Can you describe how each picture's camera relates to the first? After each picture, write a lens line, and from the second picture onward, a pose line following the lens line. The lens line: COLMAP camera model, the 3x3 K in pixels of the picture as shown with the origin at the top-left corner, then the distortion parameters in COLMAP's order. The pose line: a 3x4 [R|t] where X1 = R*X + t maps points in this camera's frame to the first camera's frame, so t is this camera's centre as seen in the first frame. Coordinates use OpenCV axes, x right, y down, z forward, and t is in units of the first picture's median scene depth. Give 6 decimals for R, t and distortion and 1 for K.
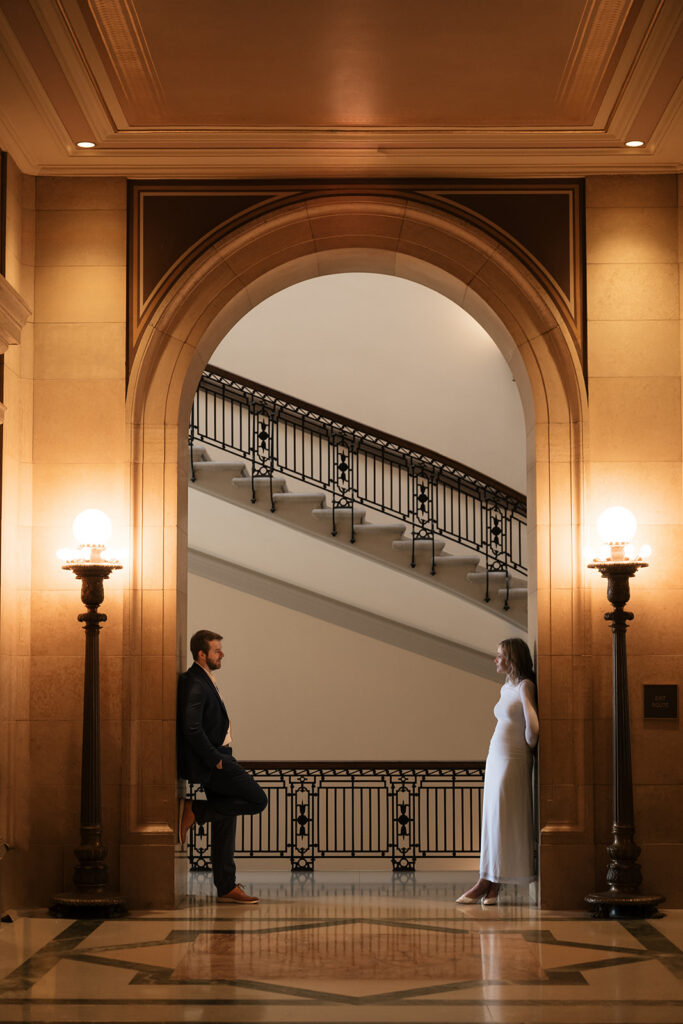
lens RADIAL K [[1292.6, 0, 296.1], [0, 1292.6, 595.1], [0, 0, 1]] dist [0.004045, 0.025553]
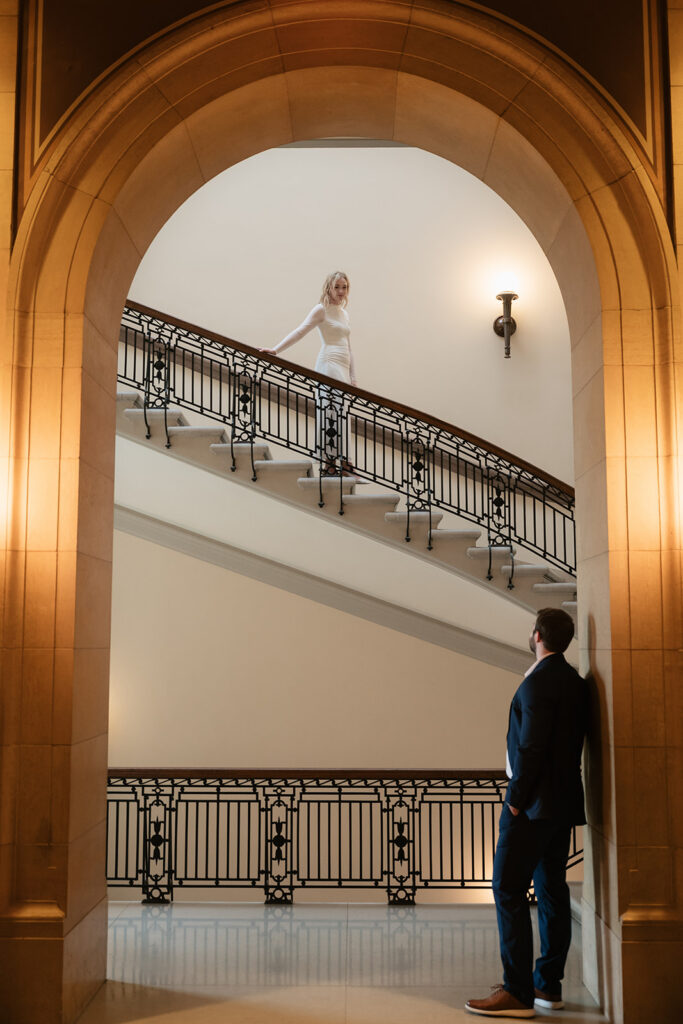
lens RADIAL K [[1215.5, 0, 322.9], [0, 1215.5, 516.4], [0, 0, 1]] dist [-0.002333, 0.019842]
pose [[0.999649, 0.003460, 0.026280, 0.011892], [-0.002140, 0.998742, -0.050107, 0.005468], [-0.026421, 0.050033, 0.998398, 0.211405]]
